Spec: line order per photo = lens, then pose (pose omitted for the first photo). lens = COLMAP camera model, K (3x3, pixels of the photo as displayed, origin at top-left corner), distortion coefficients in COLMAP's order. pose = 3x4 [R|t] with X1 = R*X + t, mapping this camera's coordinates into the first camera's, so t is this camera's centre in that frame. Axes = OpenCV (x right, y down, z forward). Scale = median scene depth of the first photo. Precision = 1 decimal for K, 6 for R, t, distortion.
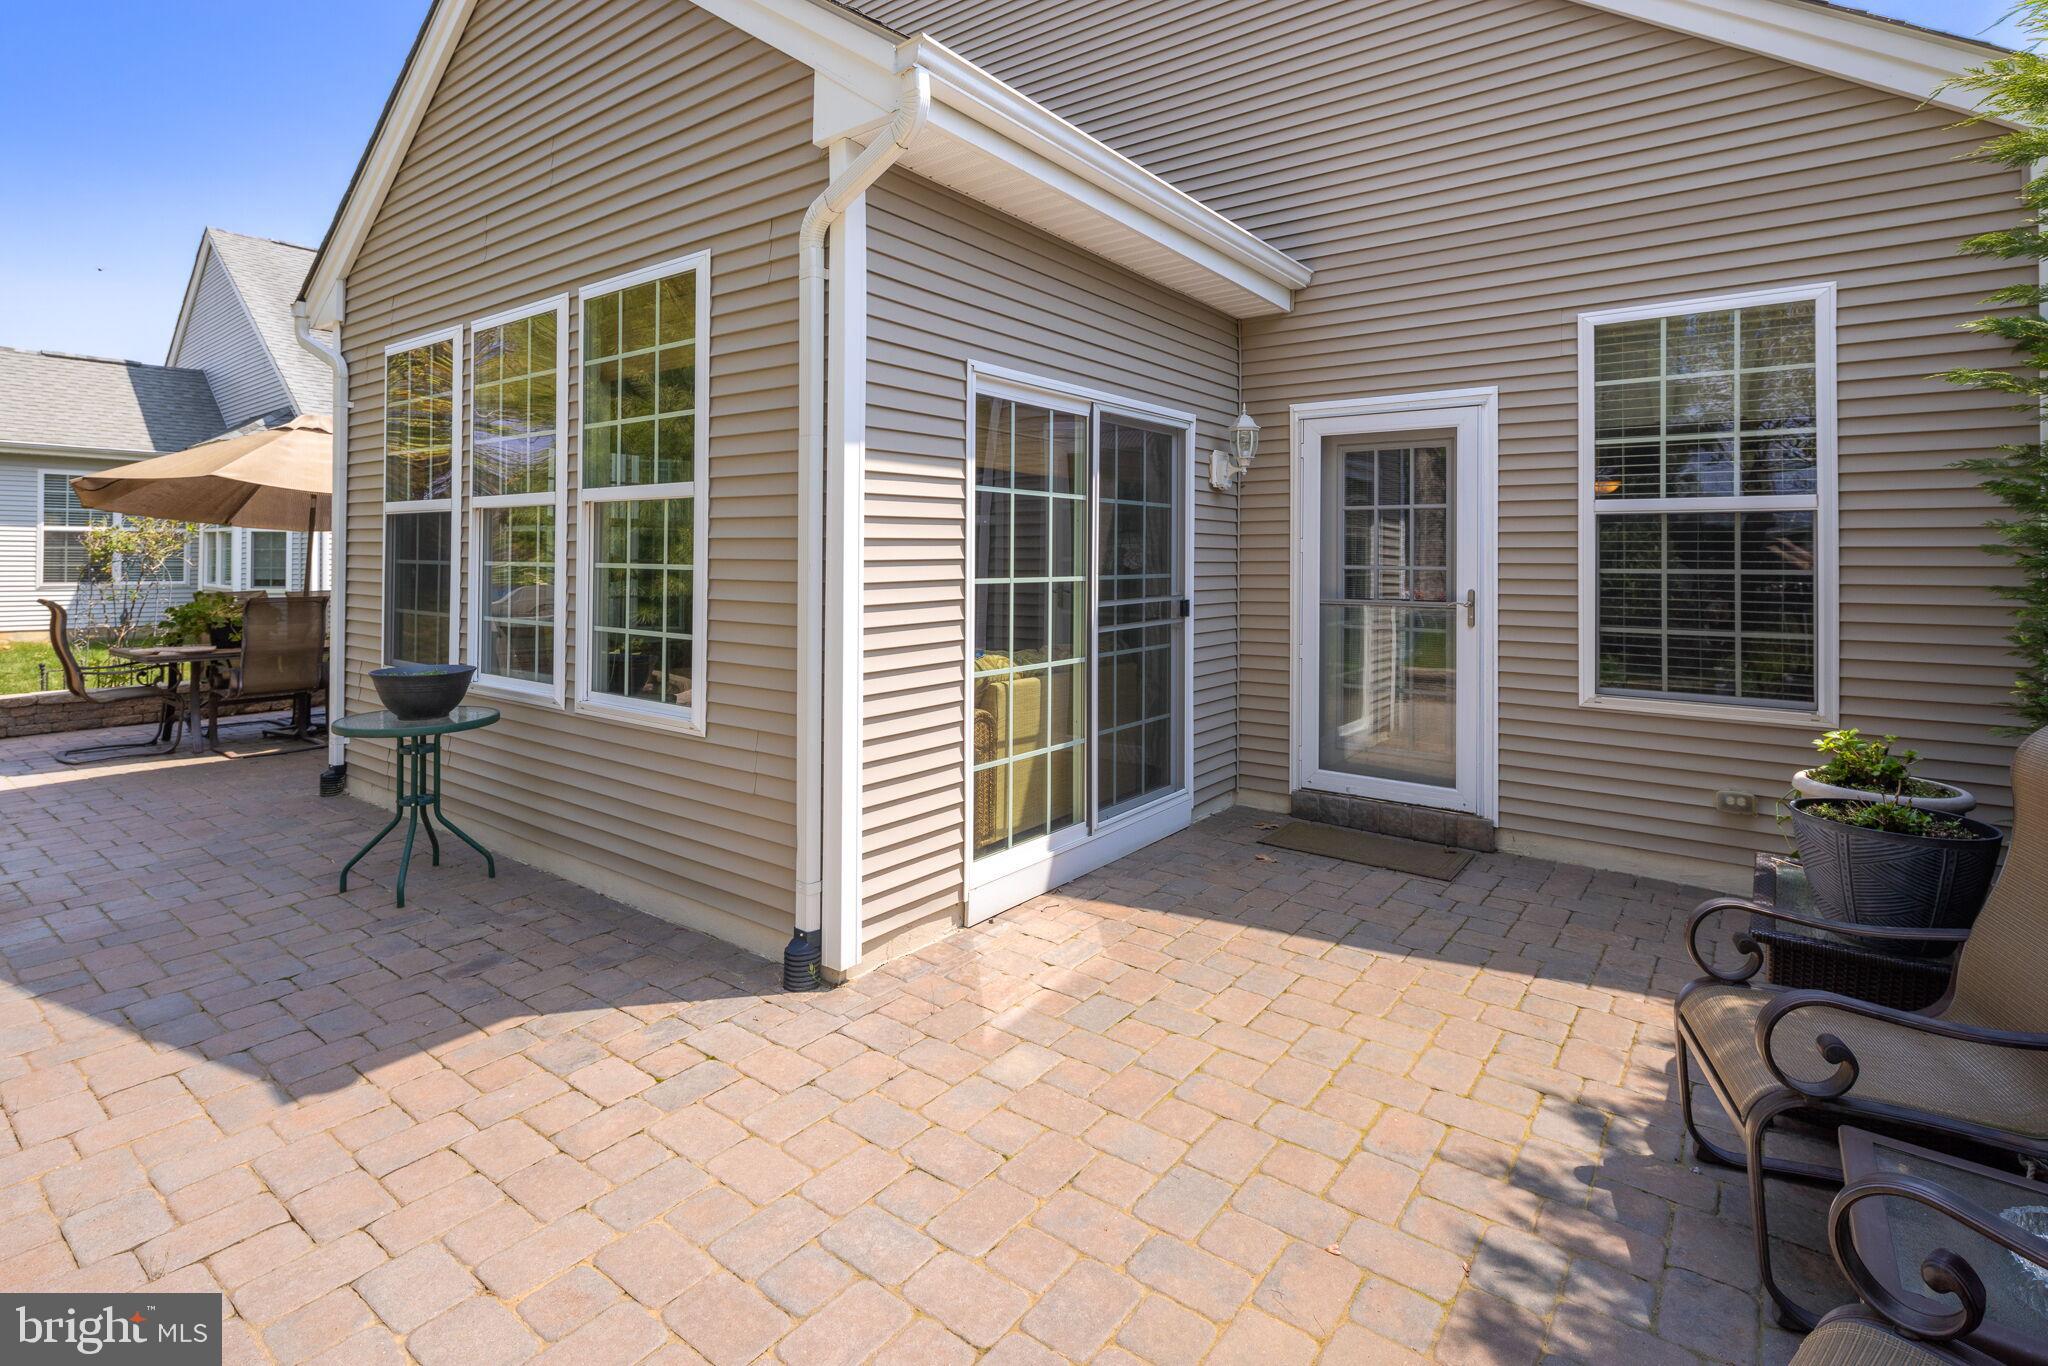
lens RADIAL K [[982.9, 0, 1014.8], [0, 982.9, 545.6], [0, 0, 1]] dist [0.003219, -0.003890]
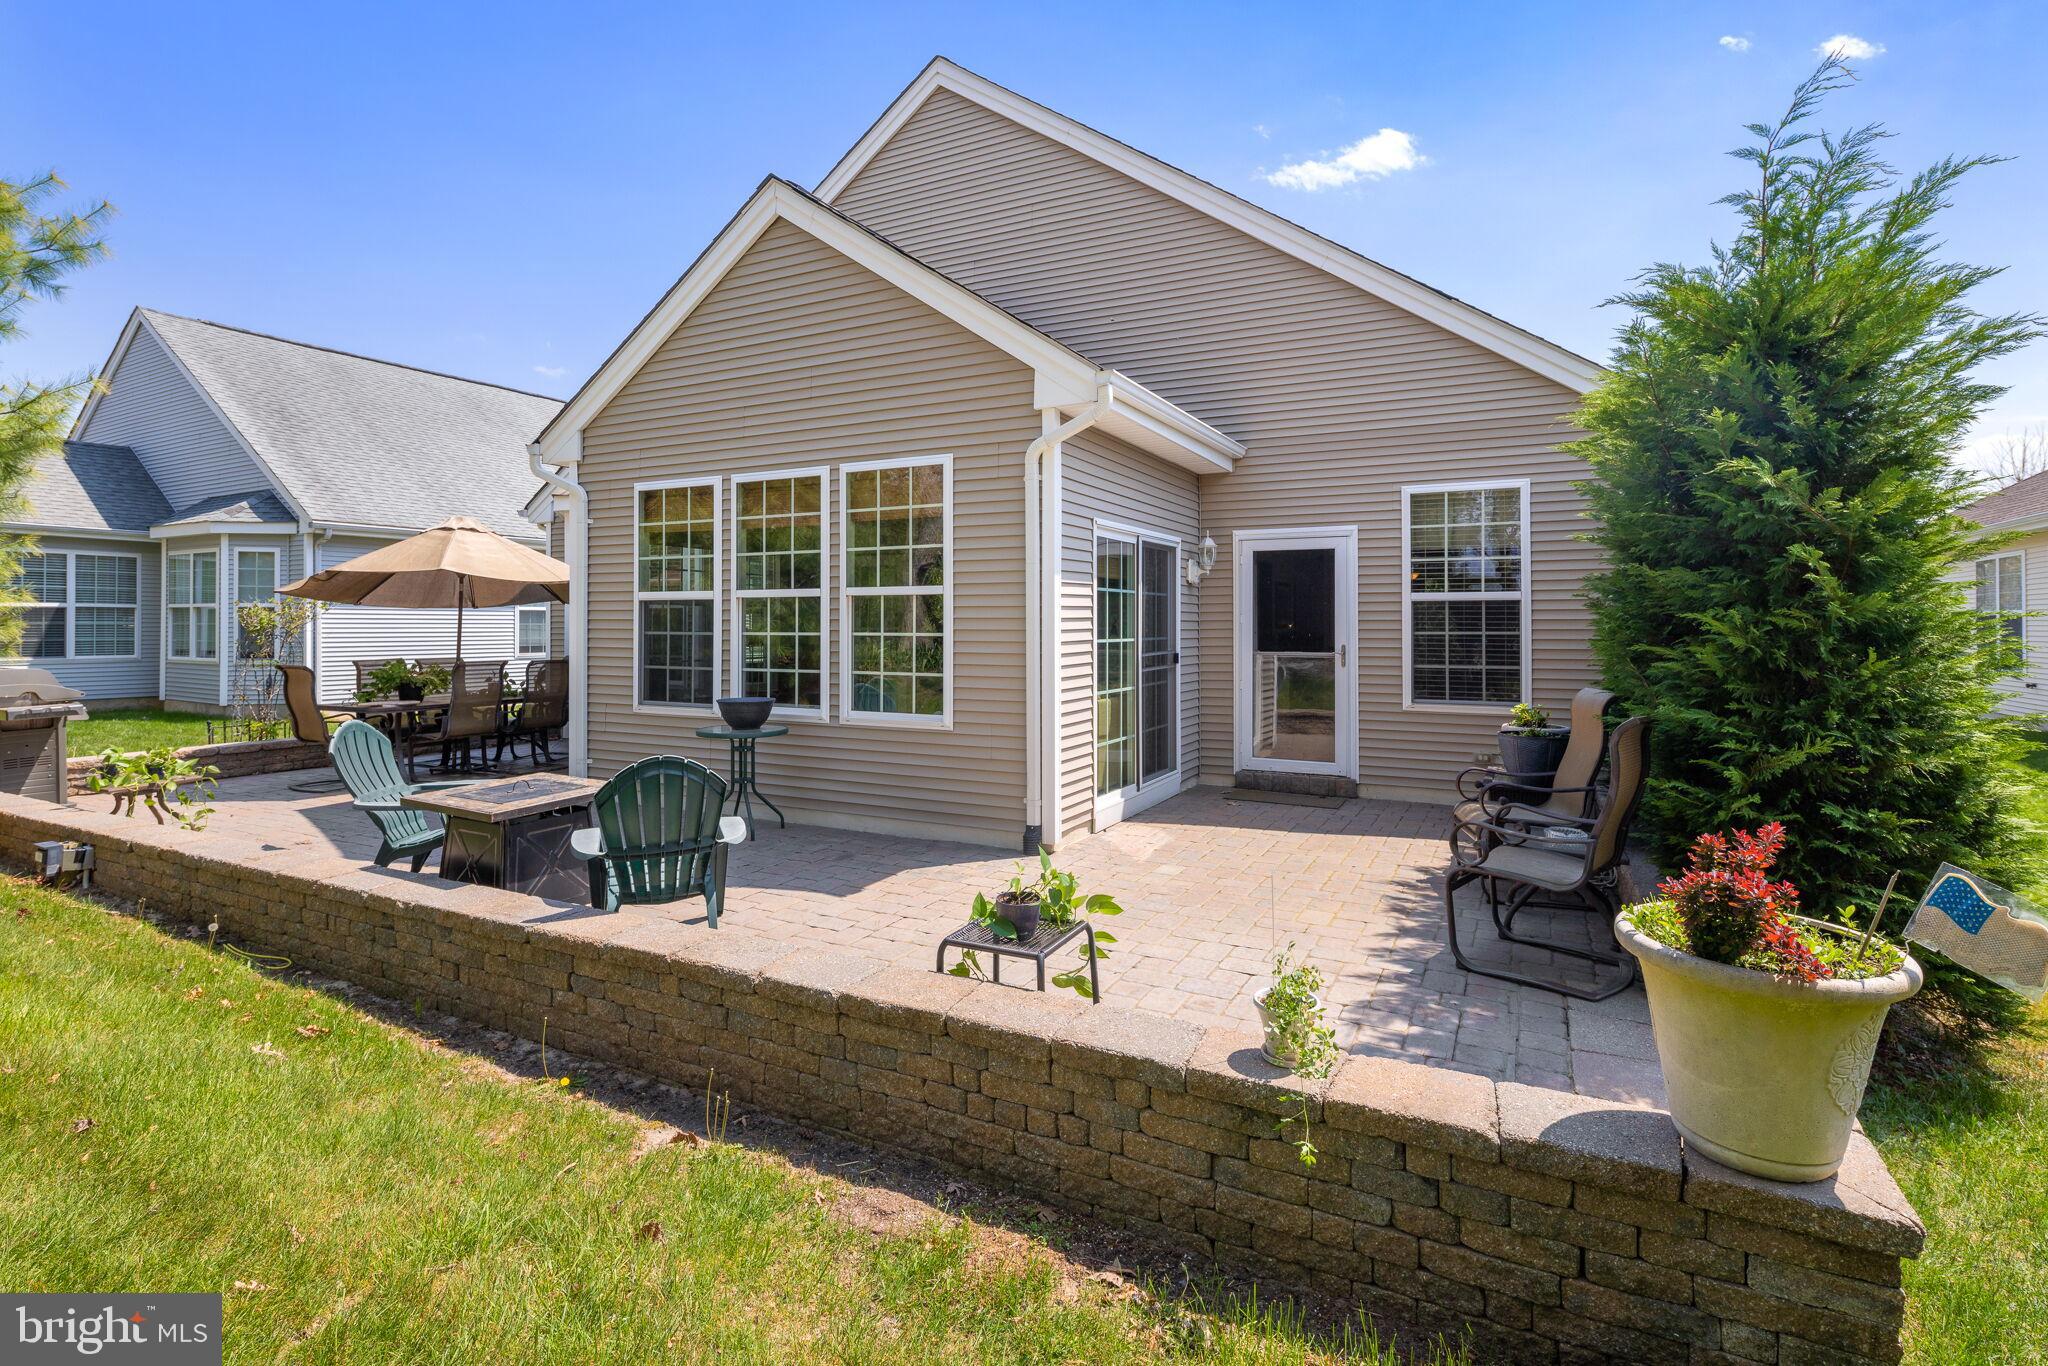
lens RADIAL K [[982.9, 0, 1012.4], [0, 982.9, 617.0], [0, 0, 1]] dist [0.003219, -0.003890]
pose [[0.985748, -0.004436, 0.168169, -0.474103], [0.004040, 0.999988, 0.002695, -0.012600], [-0.168179, -0.001977, 0.985755, -0.711825]]
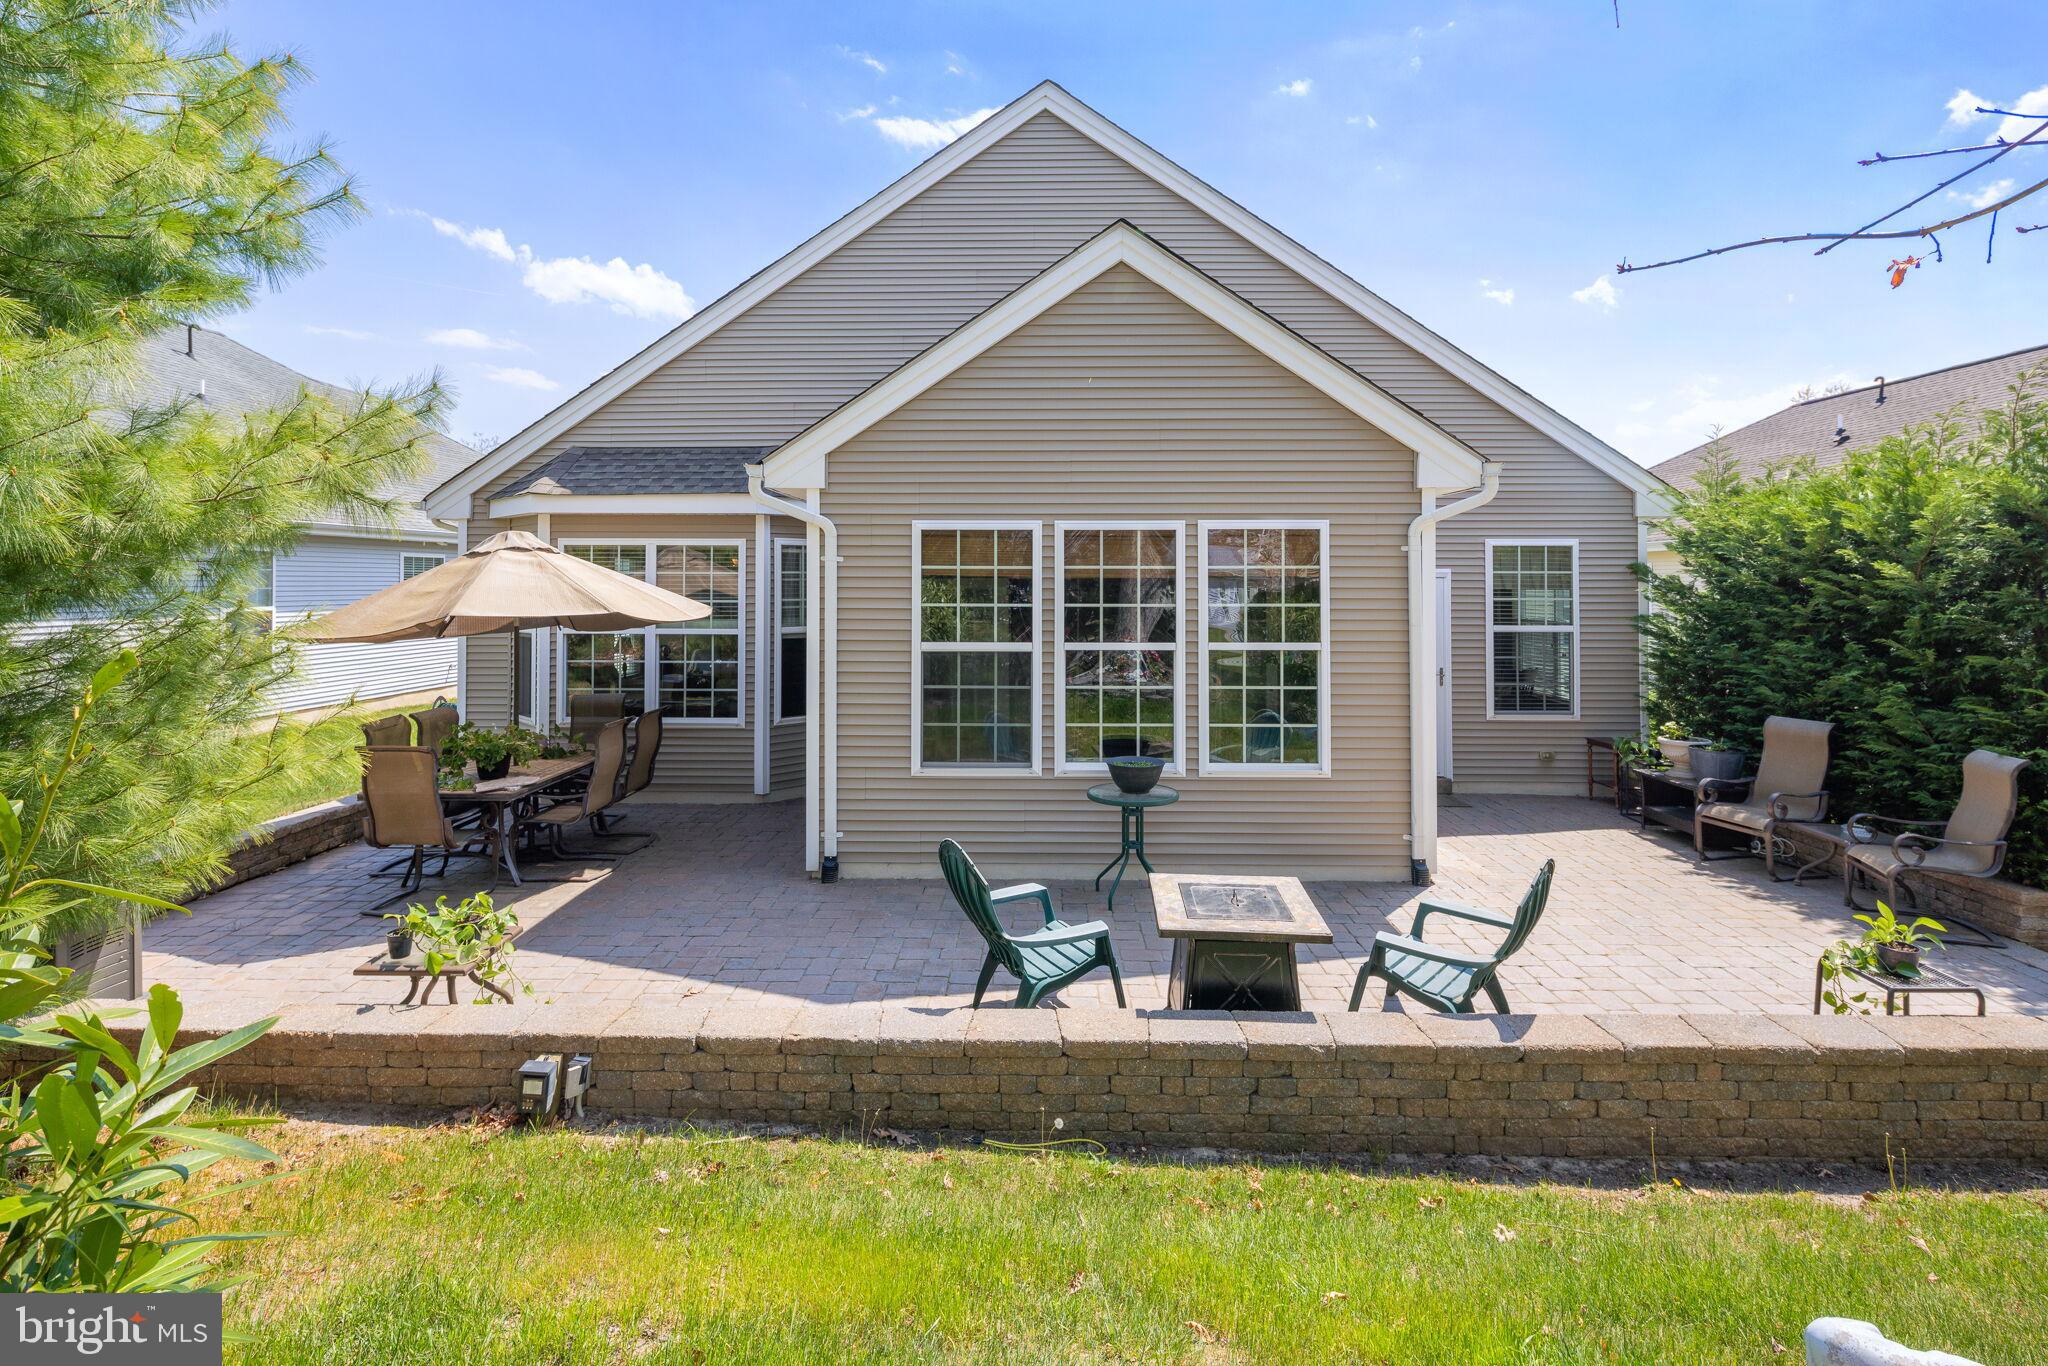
lens RADIAL K [[982.9, 0, 1010.6], [0, 982.9, 577.9], [0, 0, 1]] dist [0.003219, -0.003890]
pose [[0.810033, -0.002563, 0.586379, -1.810325], [-0.000548, 0.999987, 0.005127, -0.188164], [-0.586384, -0.004474, 0.810021, -0.166371]]
